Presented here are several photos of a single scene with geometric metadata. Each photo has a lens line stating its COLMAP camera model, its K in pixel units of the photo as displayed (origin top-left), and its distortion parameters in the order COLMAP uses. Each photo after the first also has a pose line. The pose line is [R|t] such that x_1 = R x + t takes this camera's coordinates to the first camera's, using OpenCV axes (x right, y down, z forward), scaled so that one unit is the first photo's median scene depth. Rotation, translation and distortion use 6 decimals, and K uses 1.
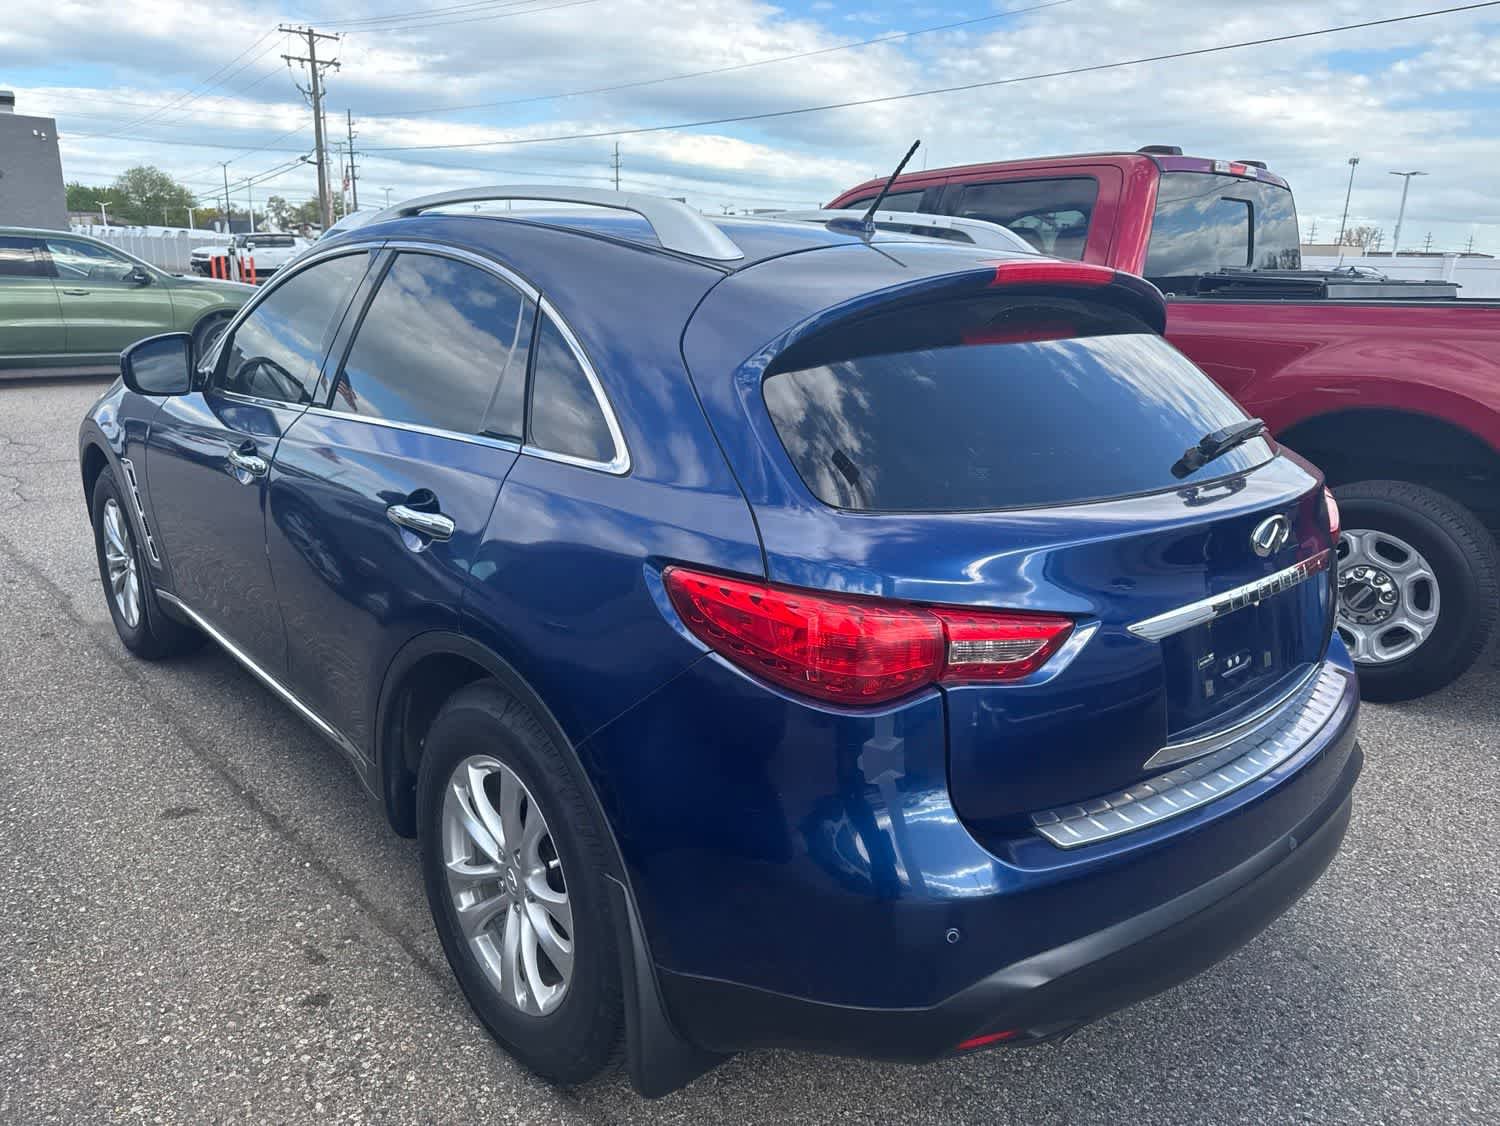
lens RADIAL K [[1063.7, 0, 739.3], [0, 1063.7, 562.2], [0, 0, 1]] dist [0.021675, -0.021127]
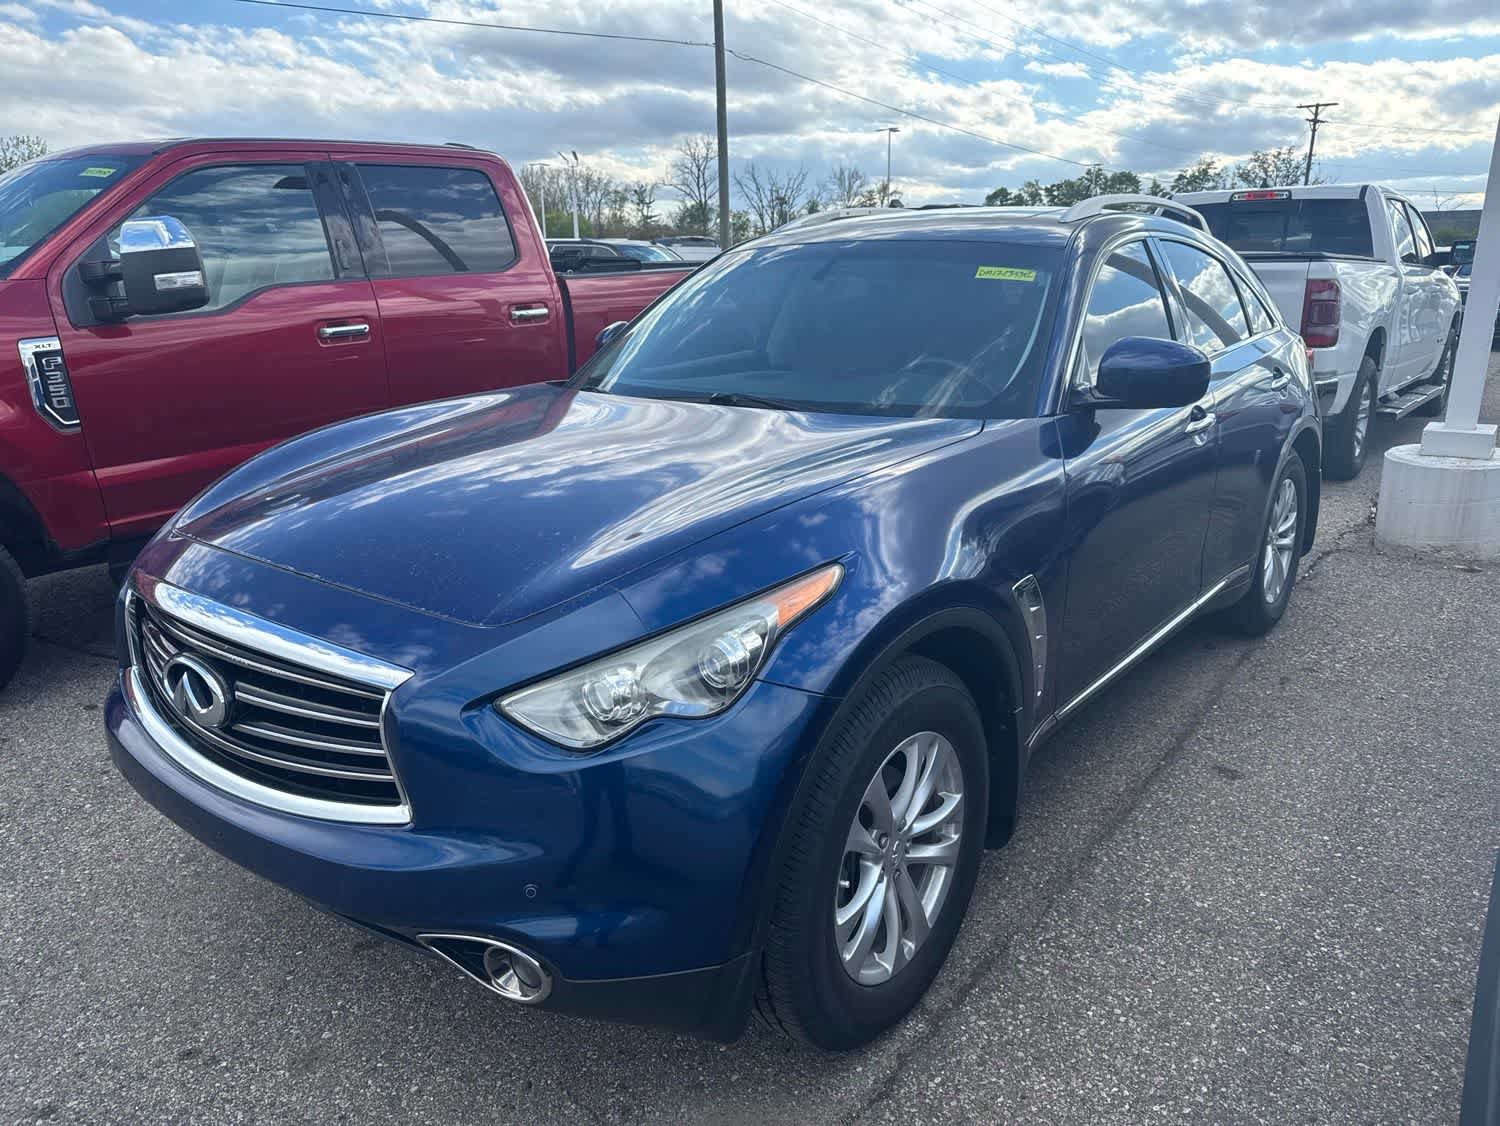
lens RADIAL K [[1063.7, 0, 744.5], [0, 1063.7, 562.8], [0, 0, 1]] dist [0.021675, -0.021127]
pose [[-0.166127, -0.290419, 0.942369, -1.188629], [0.278020, 0.903086, 0.327324, -0.372862], [-0.946101, 0.316374, -0.069285, 1.257705]]
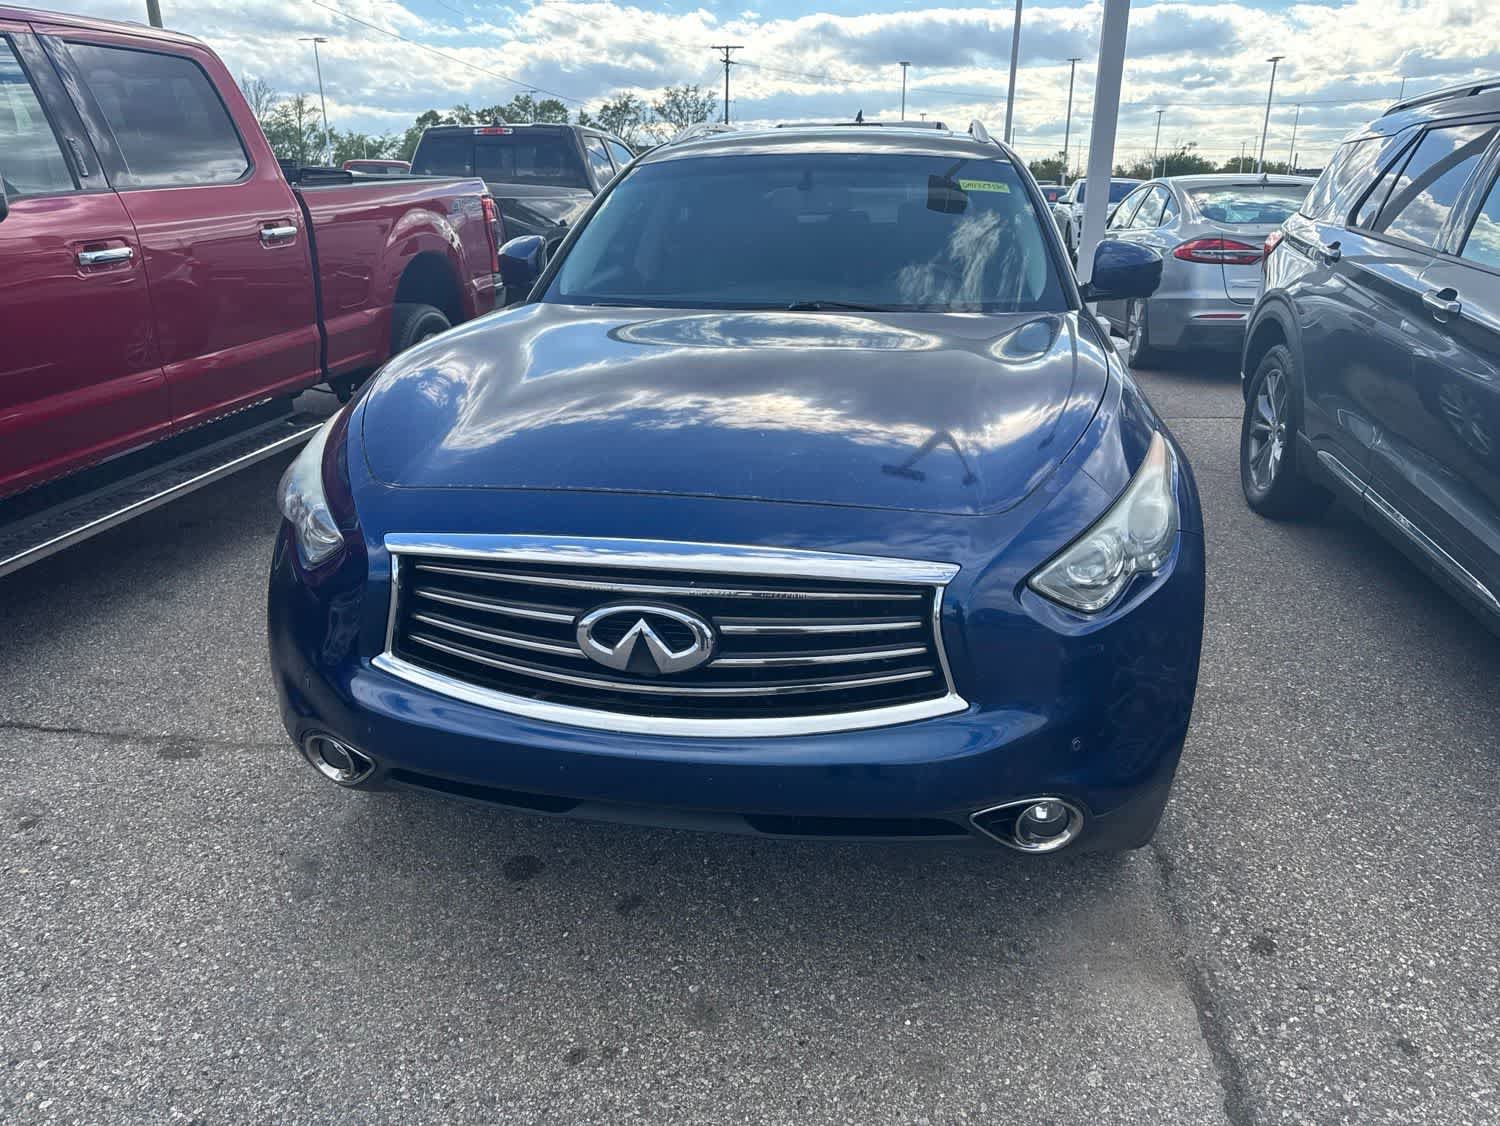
lens RADIAL K [[1063.7, 0, 755.0], [0, 1063.7, 555.1], [0, 0, 1]] dist [0.021675, -0.021127]
pose [[-0.622827, -0.280221, 0.730453, -1.025665], [0.199488, 0.845911, 0.494609, -0.477690], [-0.756499, 0.453773, -0.470956, 1.678713]]
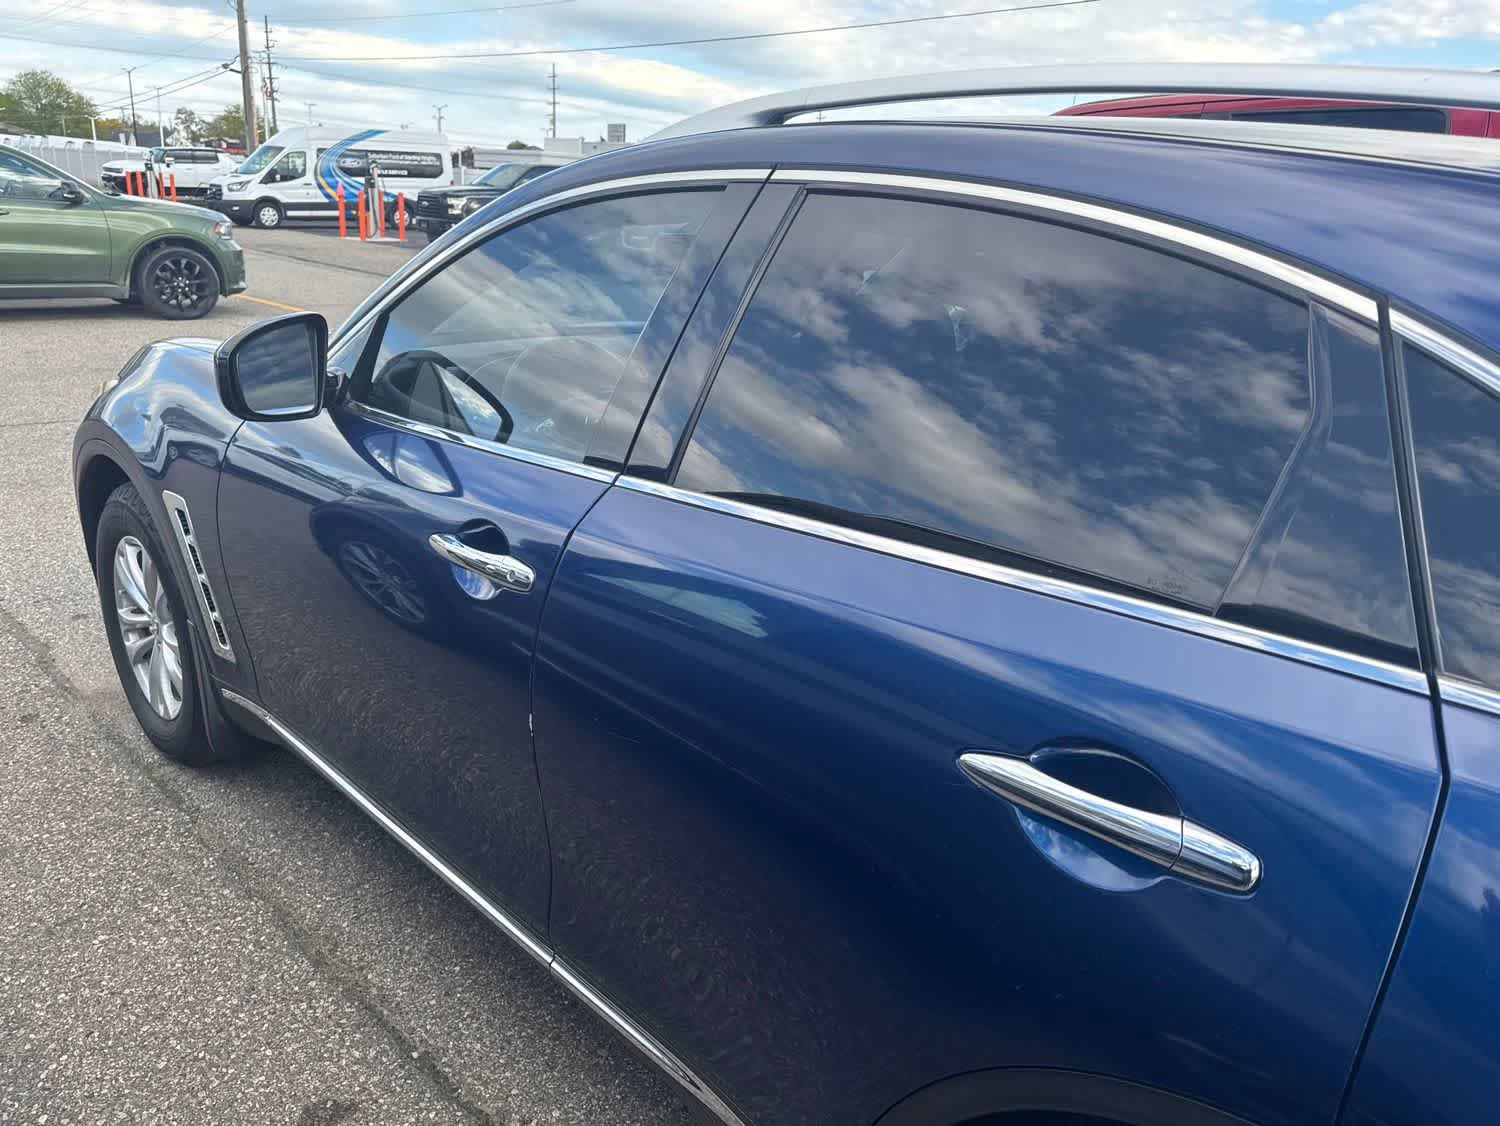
lens RADIAL K [[1063.7, 0, 749.4], [0, 1063.7, 565.3], [0, 0, 1]] dist [0.021675, -0.021127]
pose [[0.997388, 0.006185, 0.071963, -0.284216], [-0.010421, 0.998225, 0.058635, -0.099419], [-0.071472, -0.059232, 0.995682, 0.340594]]
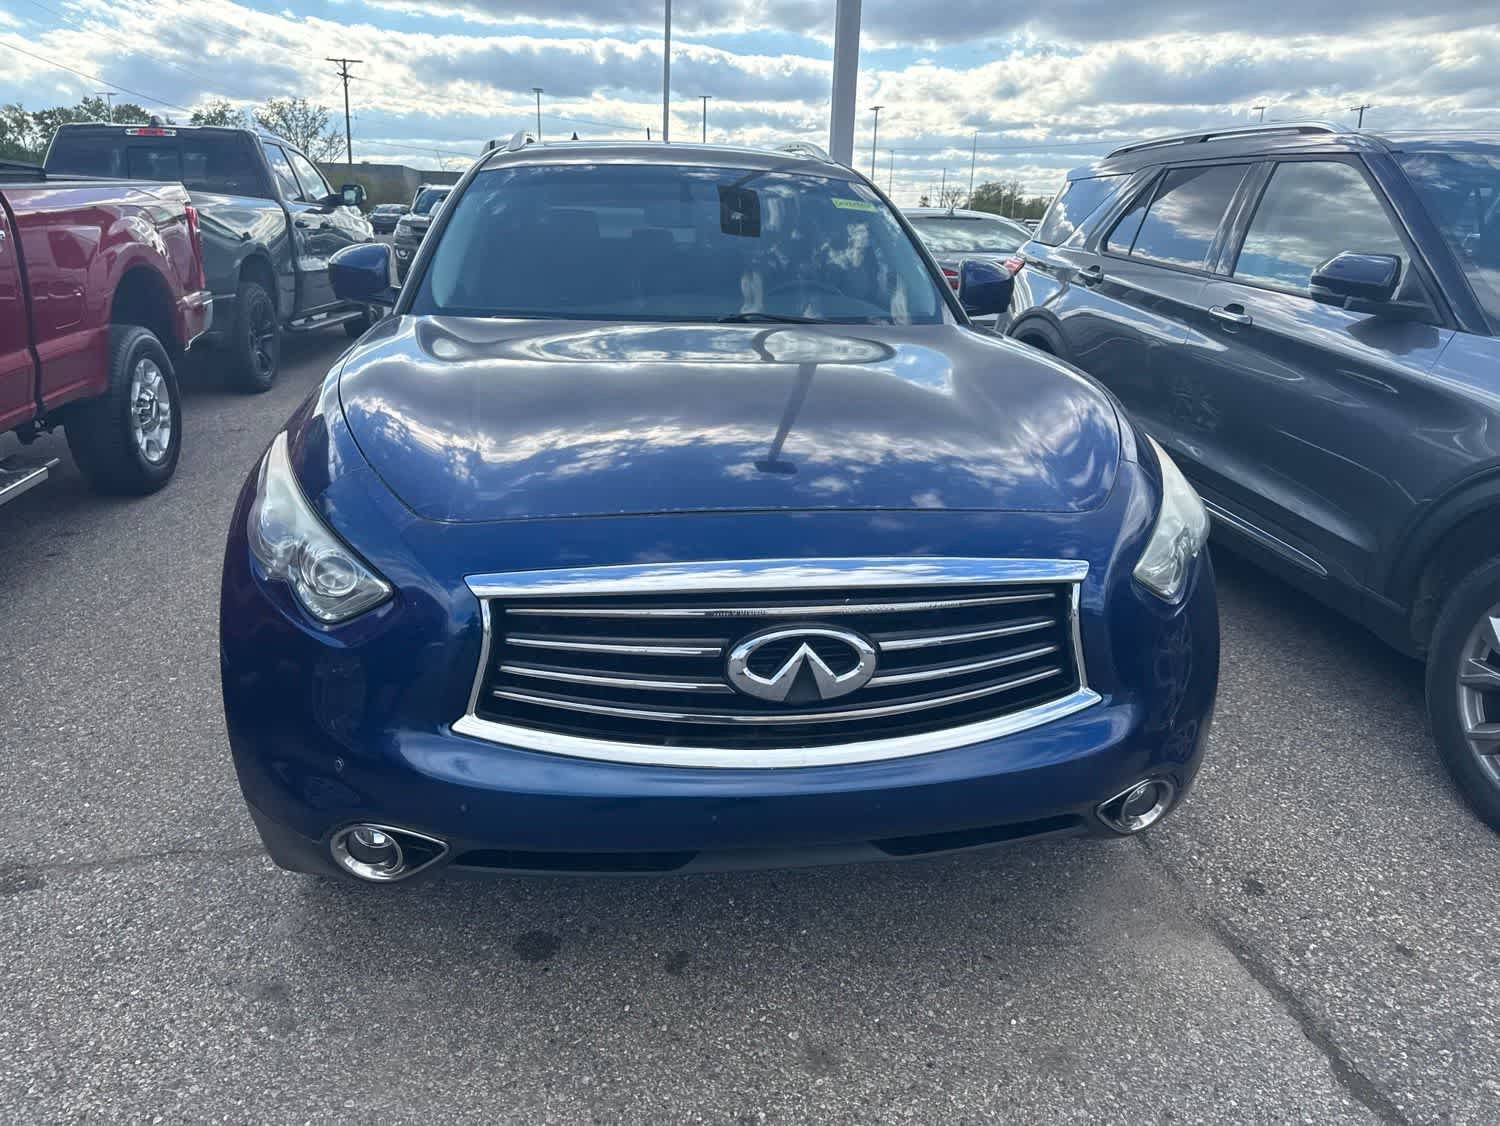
lens RADIAL K [[1063.7, 0, 760.1], [0, 1063.7, 556.2], [0, 0, 1]] dist [0.021675, -0.021127]
pose [[-0.841605, -0.208996, 0.498018, -0.848799], [0.099958, 0.845893, 0.523903, -0.492977], [-0.530763, 0.490700, -0.691016, 1.806845]]
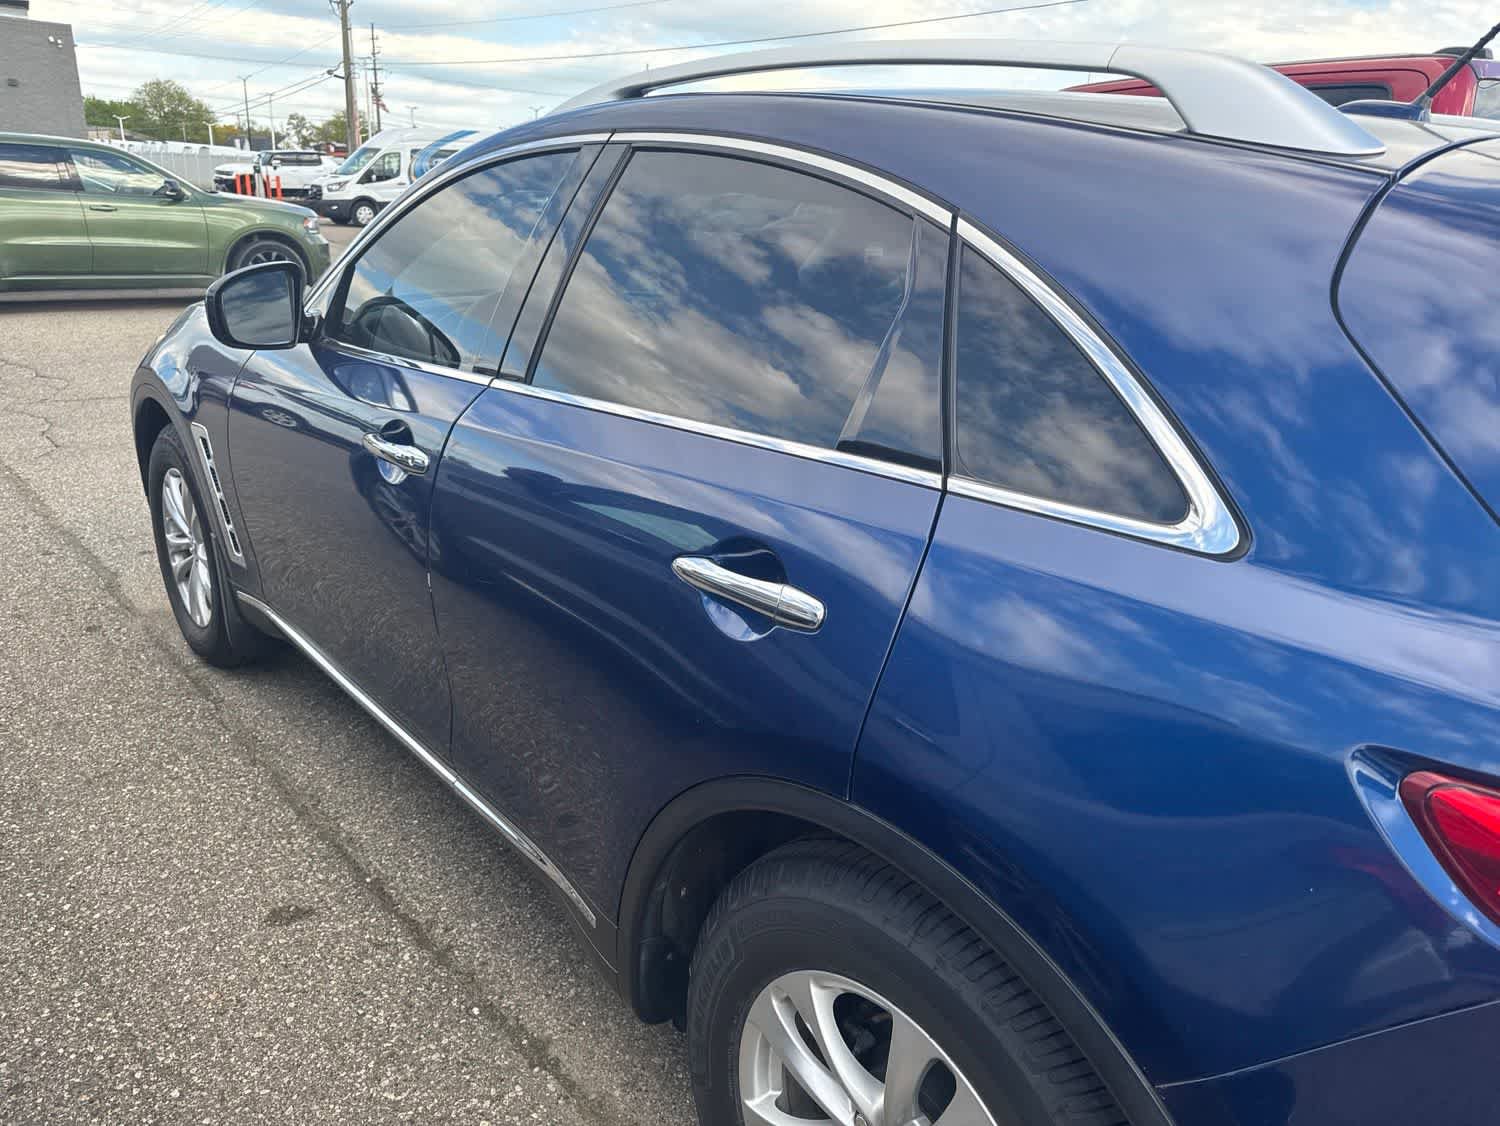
lens RADIAL K [[1063.7, 0, 755.0], [0, 1063.7, 560.1], [0, 0, 1]] dist [0.021675, -0.021127]
pose [[0.999757, 0.021789, -0.003481, -0.173908], [-0.021551, 0.998092, 0.057867, -0.054130], [0.004735, -0.057778, 0.998318, 0.234069]]
